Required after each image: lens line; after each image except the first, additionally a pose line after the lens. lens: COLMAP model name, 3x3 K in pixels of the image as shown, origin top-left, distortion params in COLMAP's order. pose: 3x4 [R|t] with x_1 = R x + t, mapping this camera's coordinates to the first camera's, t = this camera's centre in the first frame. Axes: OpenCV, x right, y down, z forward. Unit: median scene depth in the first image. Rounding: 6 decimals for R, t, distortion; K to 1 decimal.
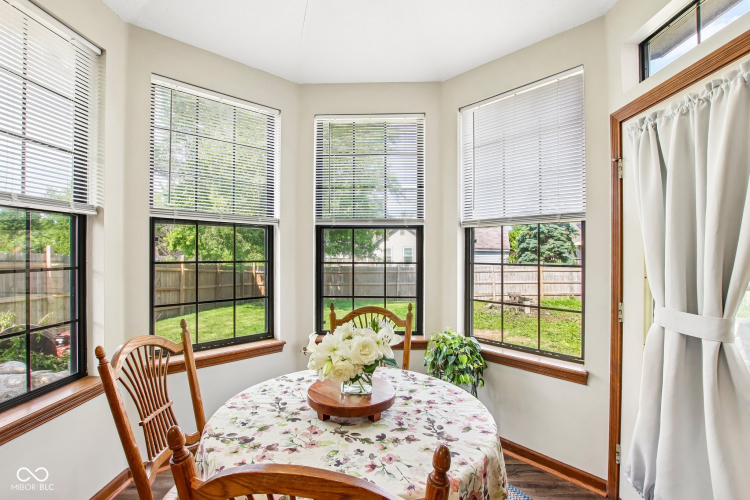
lens RADIAL K [[349.9, 0, 374.1], [0, 349.9, 247.8], [0, 0, 1]] dist [-0.029745, 0.000597]
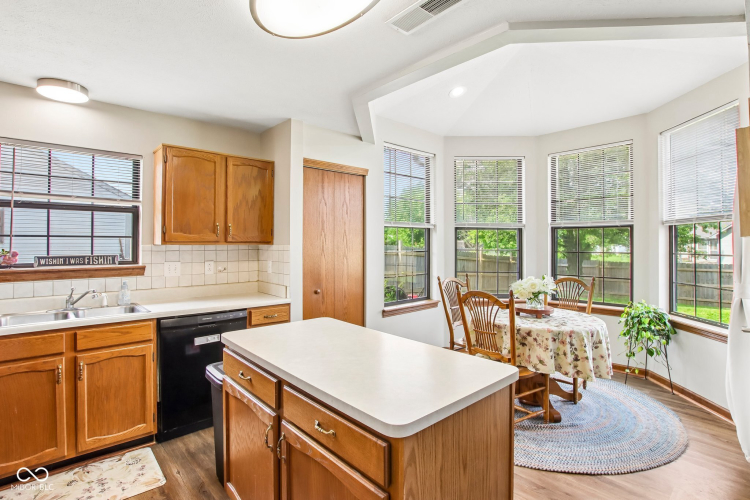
lens RADIAL K [[370.4, 0, 375.6], [0, 370.4, 239.7], [0, 0, 1]] dist [-0.032627, -0.000001]
pose [[0.698888, -0.007618, -0.715190, 0.620998], [0.005476, 0.999971, -0.005300, -0.007058], [0.715210, -0.000213, 0.698910, -0.914264]]
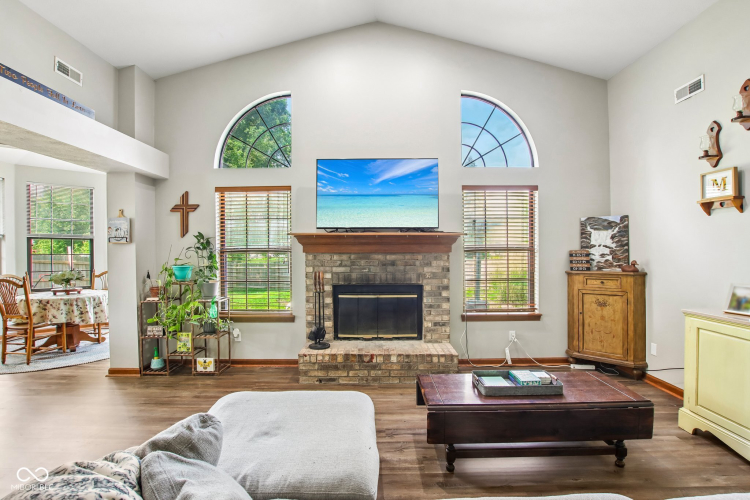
lens RADIAL K [[357.8, 0, 377.3], [0, 357.8, 251.8], [0, 0, 1]] dist [-0.030010, 0.000649]
pose [[0.999483, -0.009382, 0.030760, 2.049104], [0.008936, 0.999853, 0.014631, 0.003614], [-0.030893, -0.014349, 0.999420, -1.807922]]
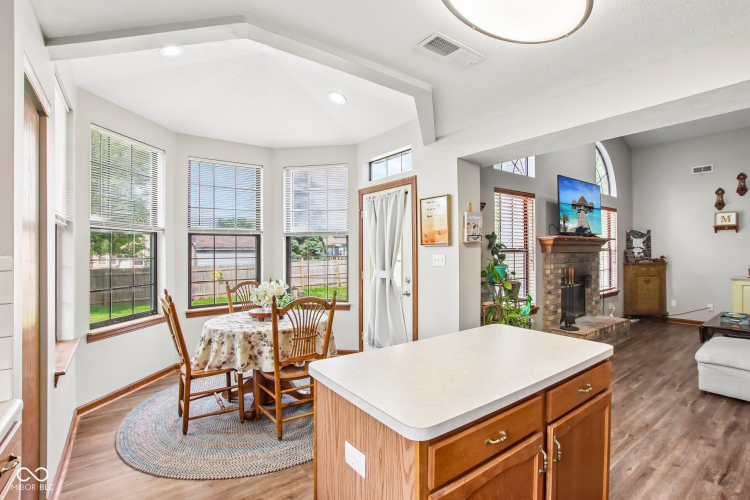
lens RADIAL K [[349.9, 0, 374.1], [0, 349.9, 247.8], [0, 0, 1]] dist [-0.029745, 0.000597]
pose [[0.782091, -0.005042, 0.623143, -0.653050], [0.002992, 0.999986, 0.004335, -0.008410], [-0.623156, -0.001526, 0.782096, -0.848714]]
